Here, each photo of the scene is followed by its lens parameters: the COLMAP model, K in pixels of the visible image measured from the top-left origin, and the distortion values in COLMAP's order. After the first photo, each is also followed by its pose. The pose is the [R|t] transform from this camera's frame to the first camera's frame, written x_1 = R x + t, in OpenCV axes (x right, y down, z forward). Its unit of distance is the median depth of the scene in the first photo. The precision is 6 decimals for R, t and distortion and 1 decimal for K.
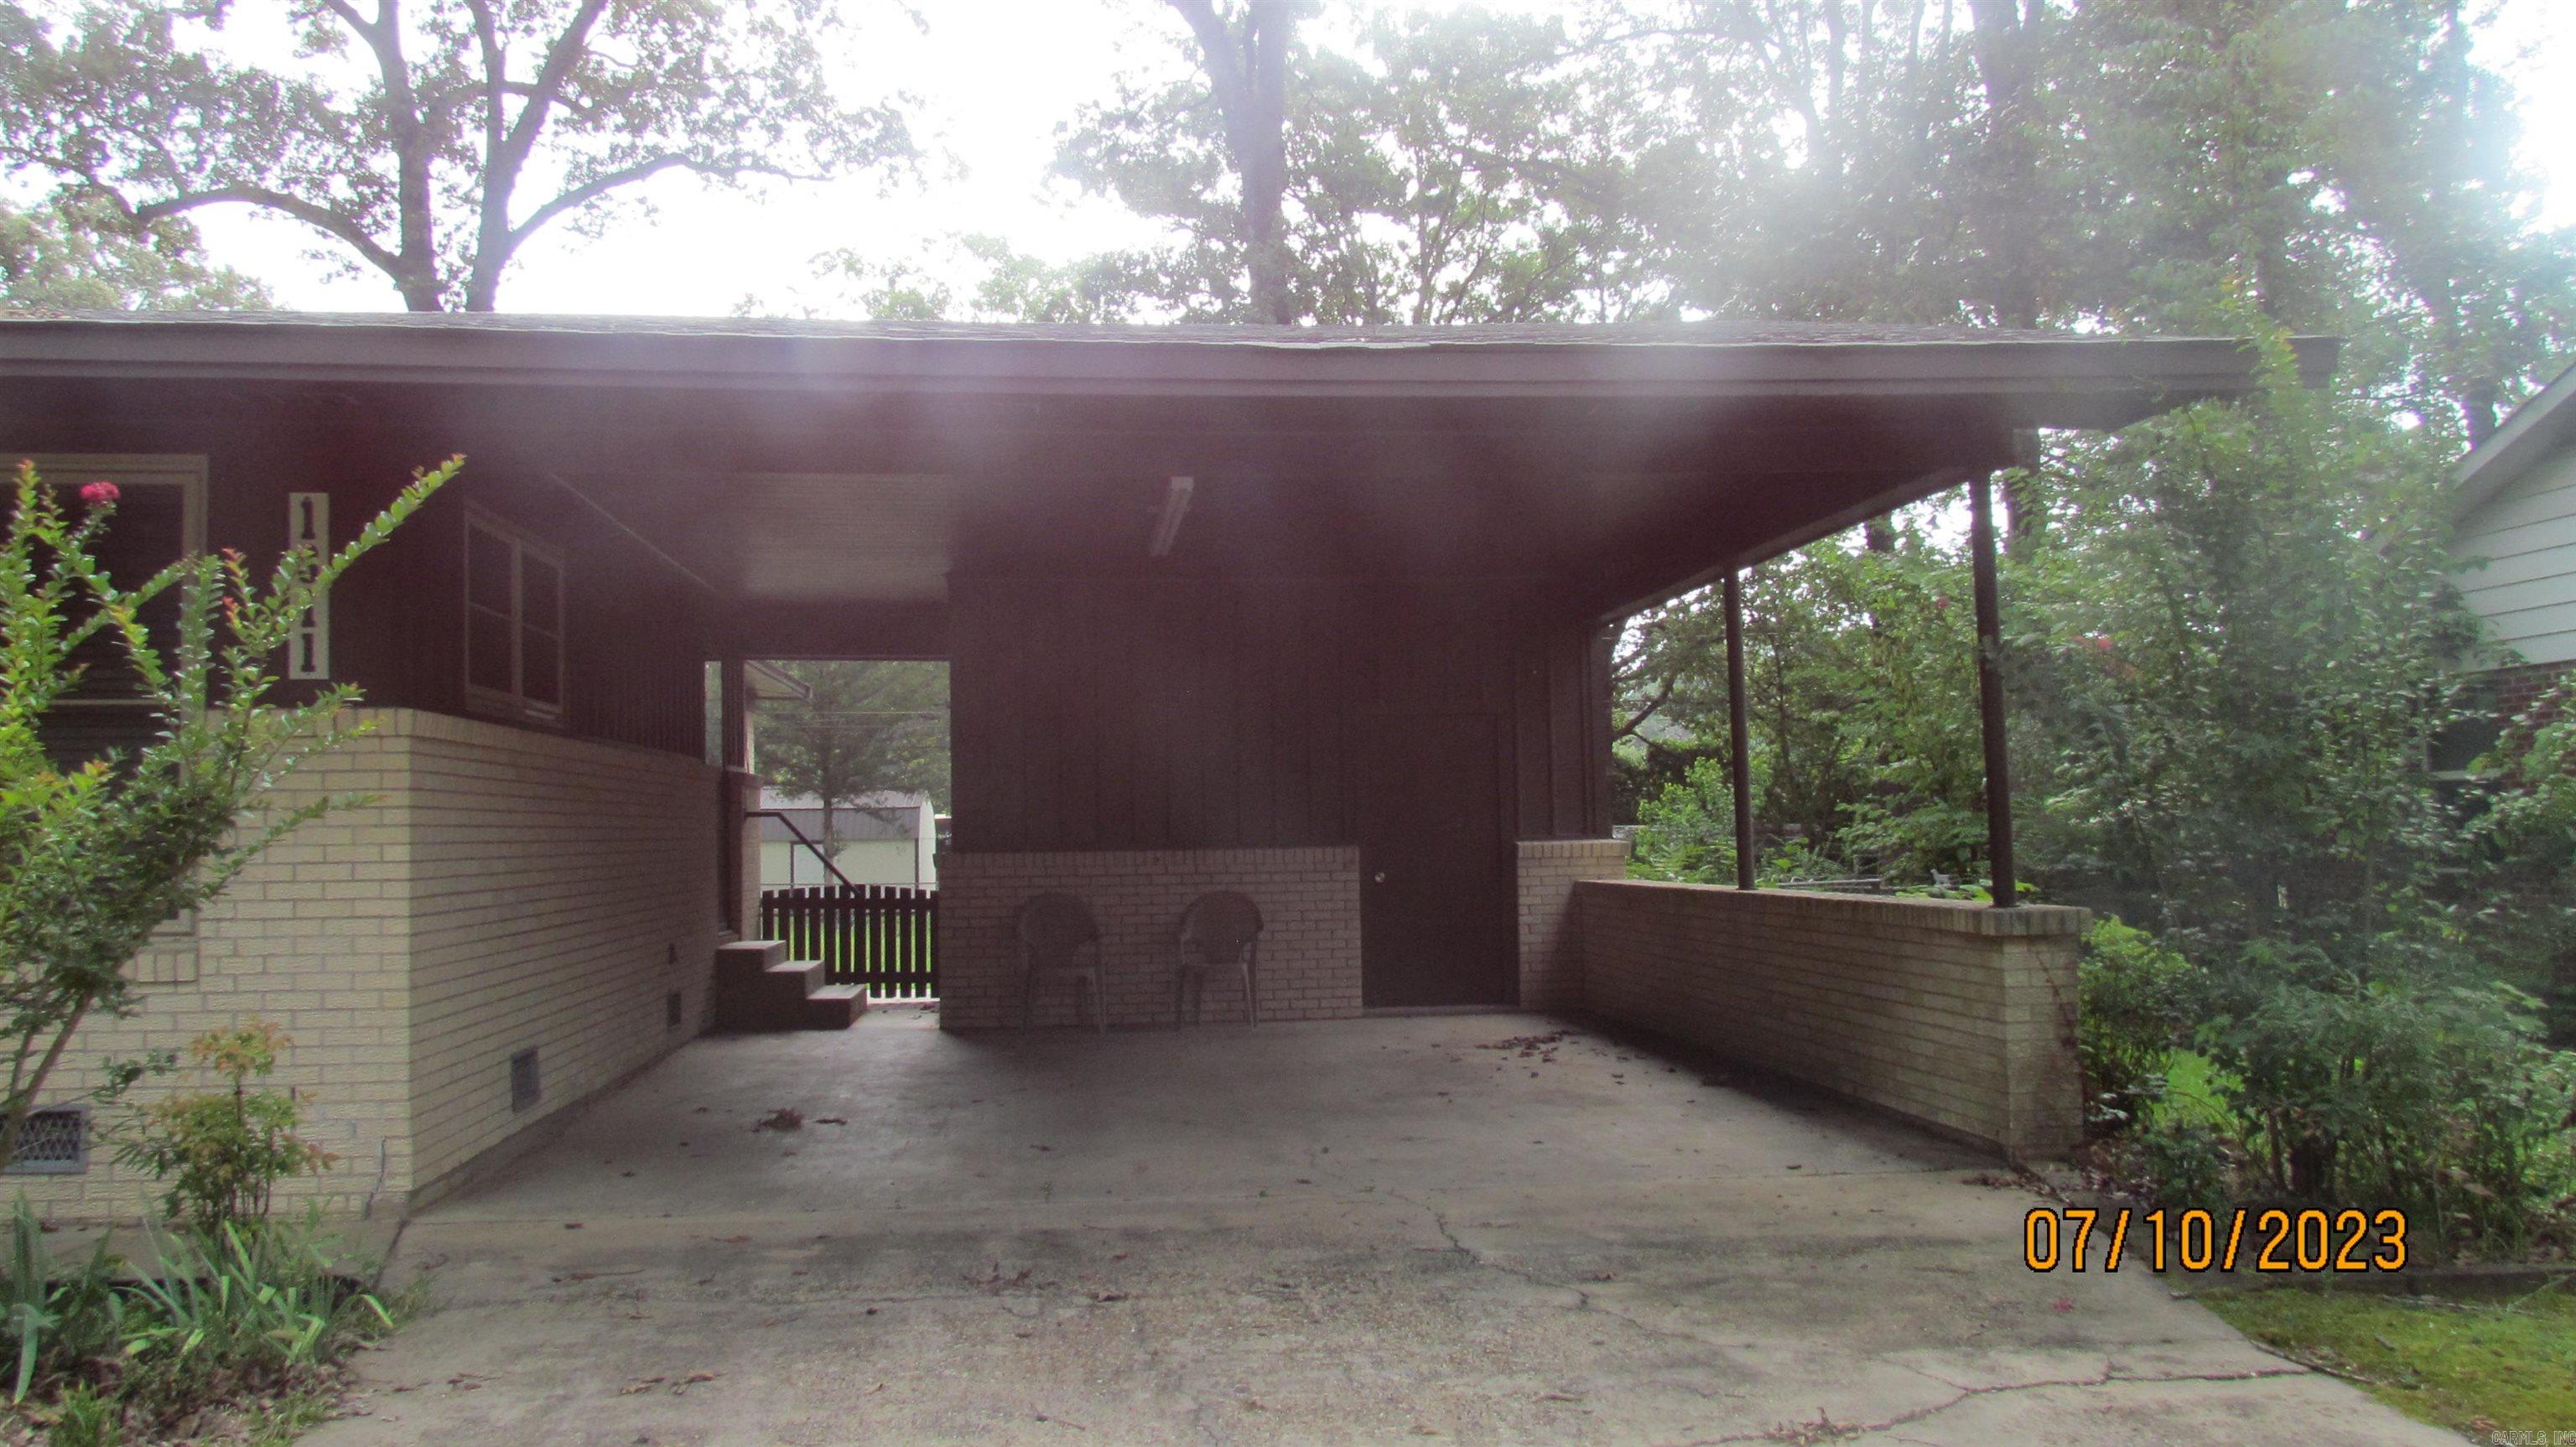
lens RADIAL K [[2128.4, 0, 1292.7], [0, 2128.4, 725.0], [0, 0, 1]] dist [-0.032215, 0.032965]
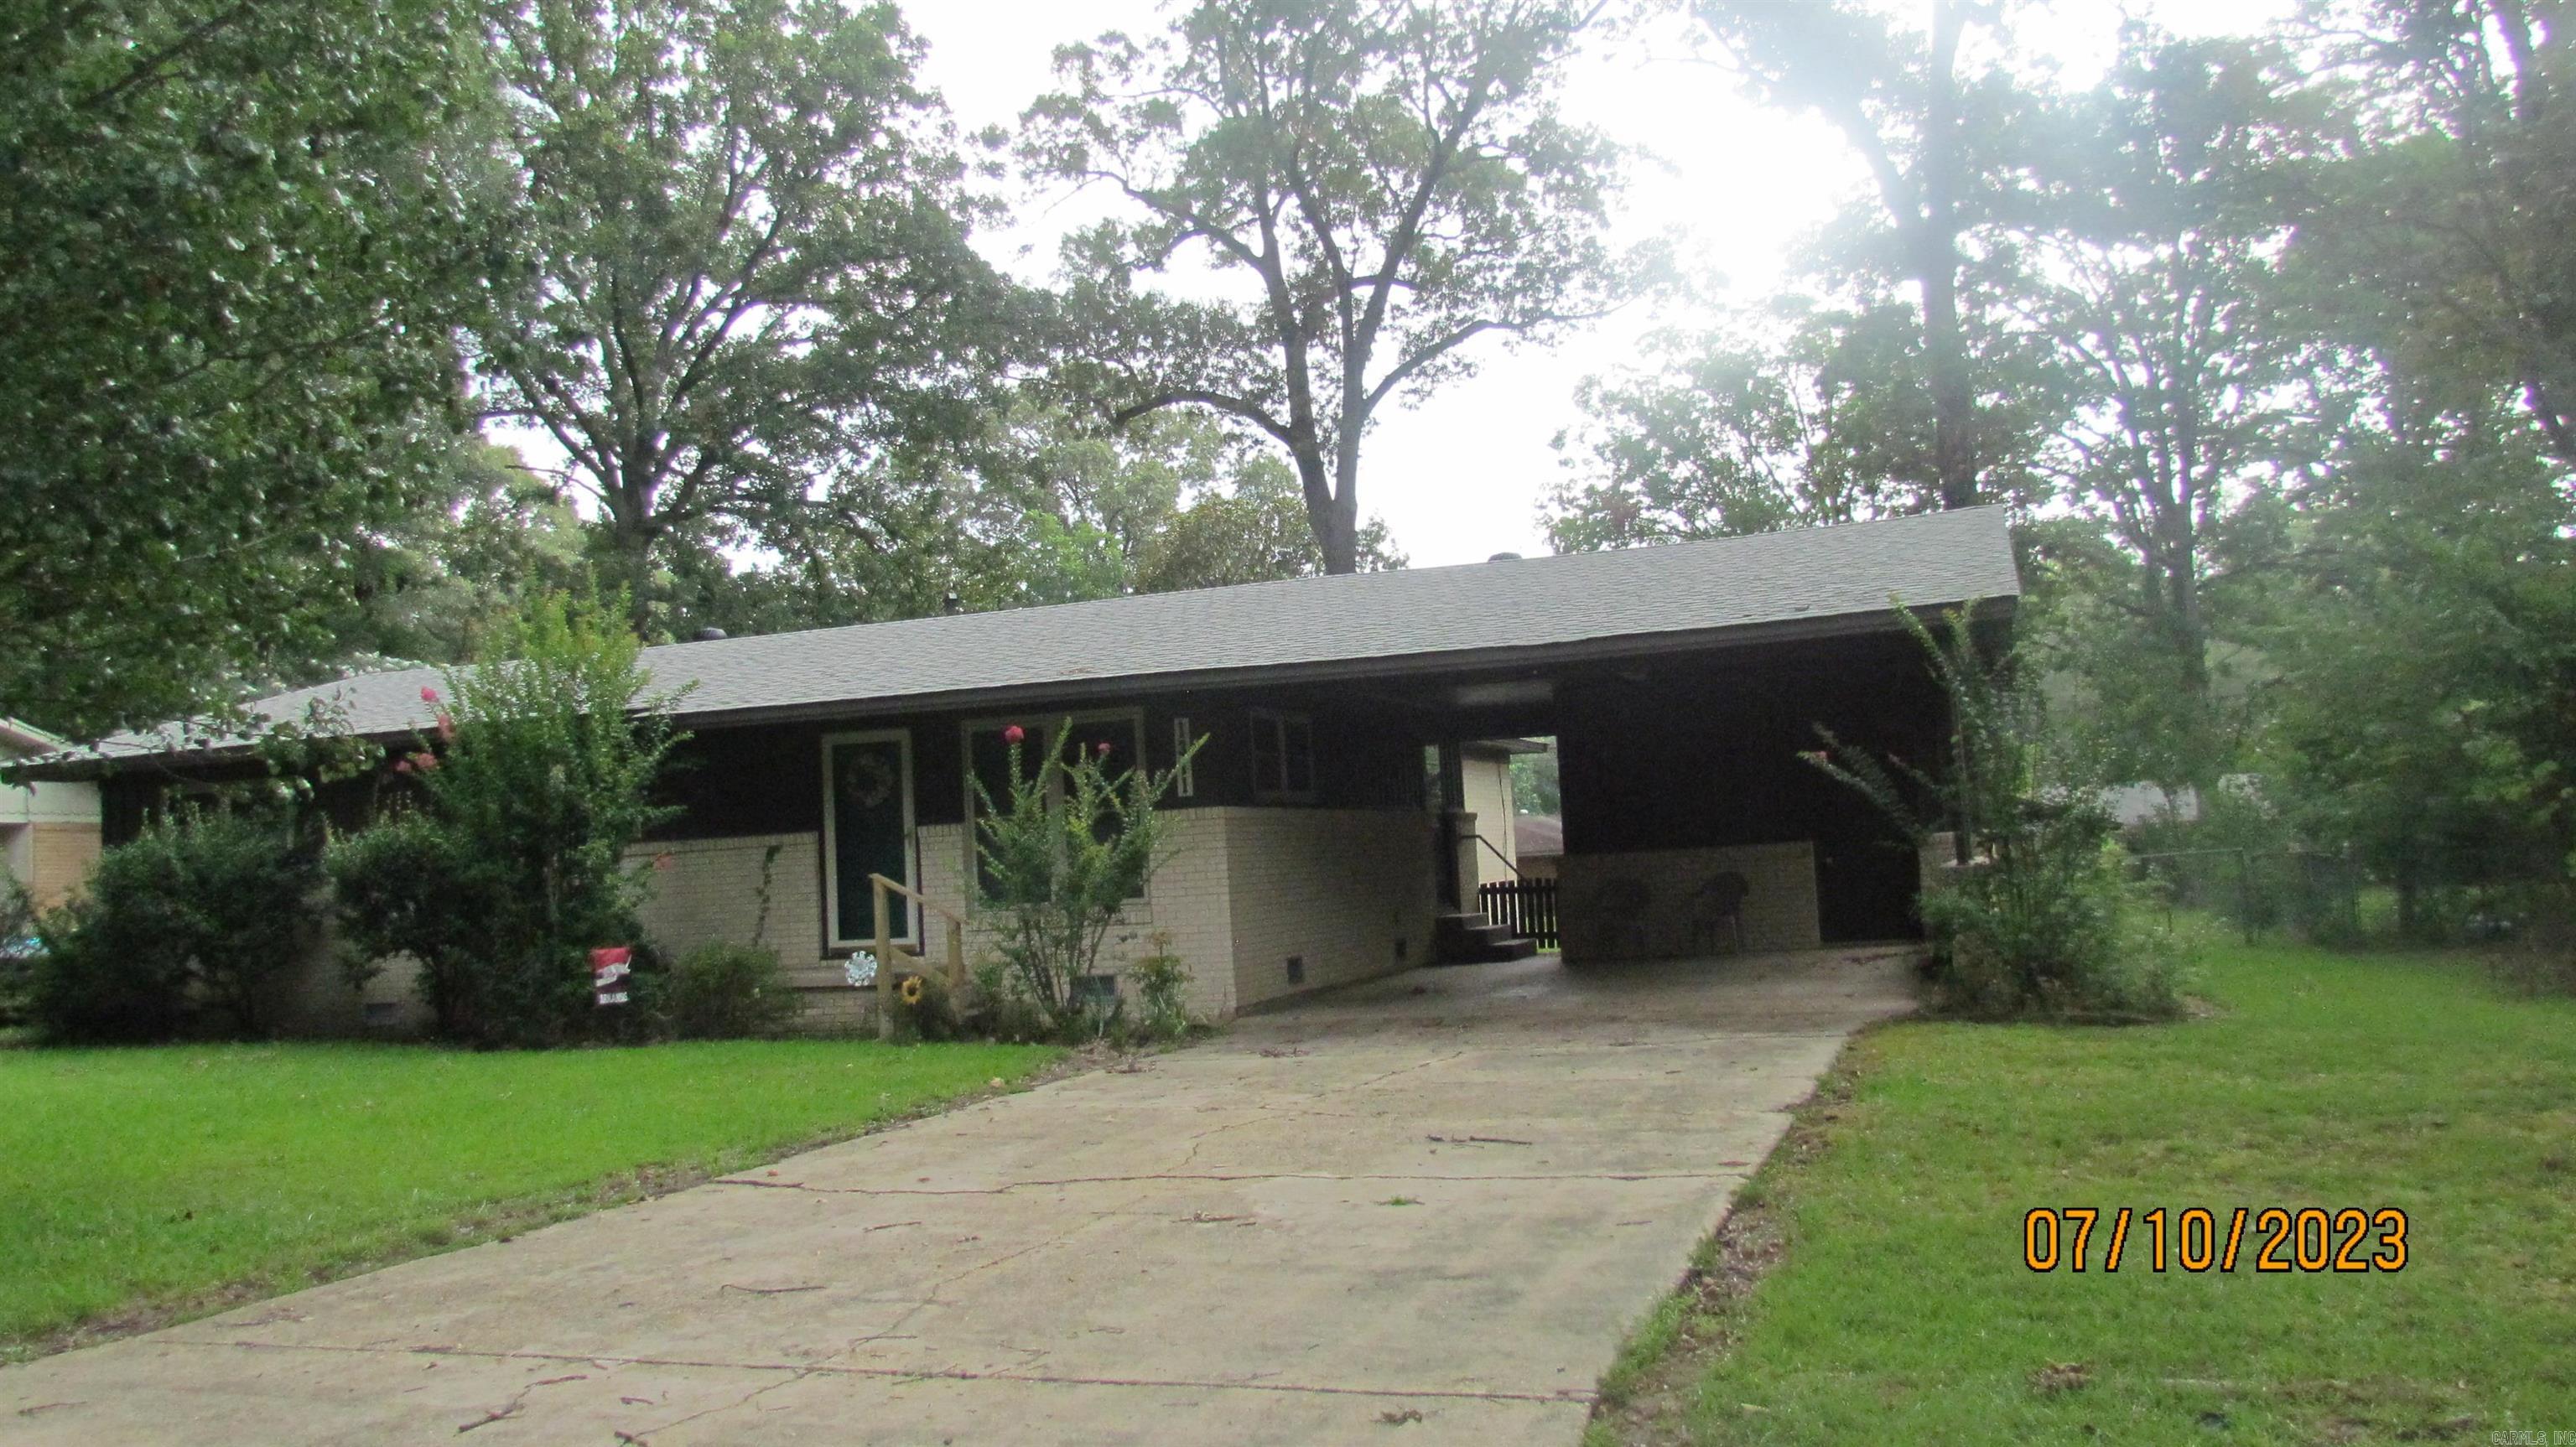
lens RADIAL K [[2128.4, 0, 1288.5], [0, 2128.4, 727.1], [0, 0, 1]] dist [-0.032215, 0.032965]
pose [[0.904712, -0.067533, -0.420638, 0.129507], [0.067202, 0.997617, -0.015628, -0.010662], [0.420691, -0.014129, 0.907094, -0.223170]]
